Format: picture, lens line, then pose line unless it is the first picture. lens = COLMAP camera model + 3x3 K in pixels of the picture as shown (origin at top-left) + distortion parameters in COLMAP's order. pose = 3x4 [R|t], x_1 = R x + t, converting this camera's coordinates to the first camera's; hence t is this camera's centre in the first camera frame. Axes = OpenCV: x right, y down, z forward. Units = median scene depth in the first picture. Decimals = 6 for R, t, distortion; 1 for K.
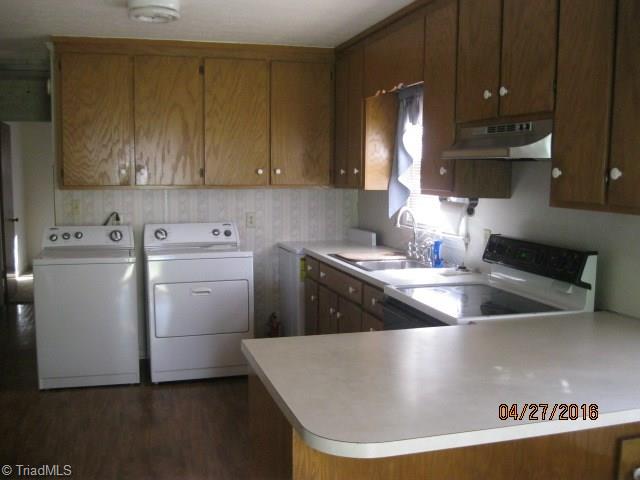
lens RADIAL K [[650.5, 0, 320.0], [0, 650.5, 240.0], [0, 0, 1]] dist [-0.139508, -0.005497]
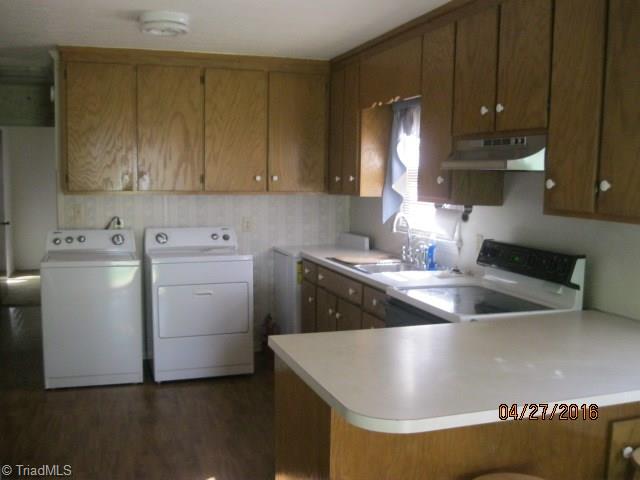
lens RADIAL K [[650.5, 0, 320.0], [0, 650.5, 240.0], [0, 0, 1]] dist [-0.139508, -0.005497]
pose [[0.999207, 0.002310, 0.039737, -0.037662], [-0.002076, 0.999980, -0.005941, -0.000522], [-0.039750, 0.005854, 0.999193, -0.046479]]
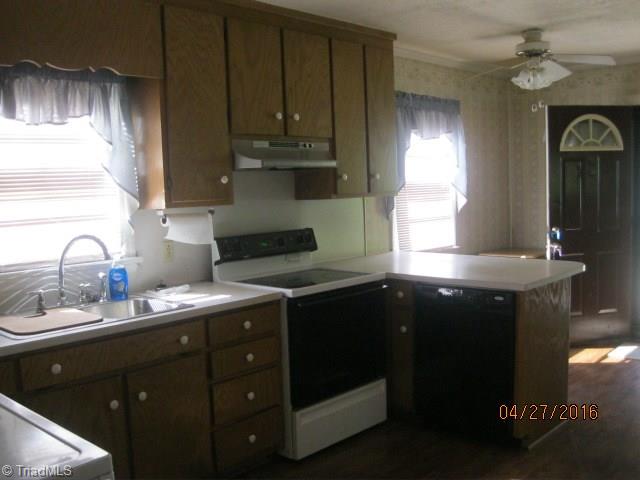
lens RADIAL K [[650.5, 0, 320.0], [0, 650.5, 240.0], [0, 0, 1]] dist [-0.139508, -0.005497]
pose [[-0.508608, -0.065373, 0.858513, -0.555635], [0.121413, 0.981704, 0.146682, -0.105909], [-0.852395, 0.178838, -0.491365, 1.016606]]
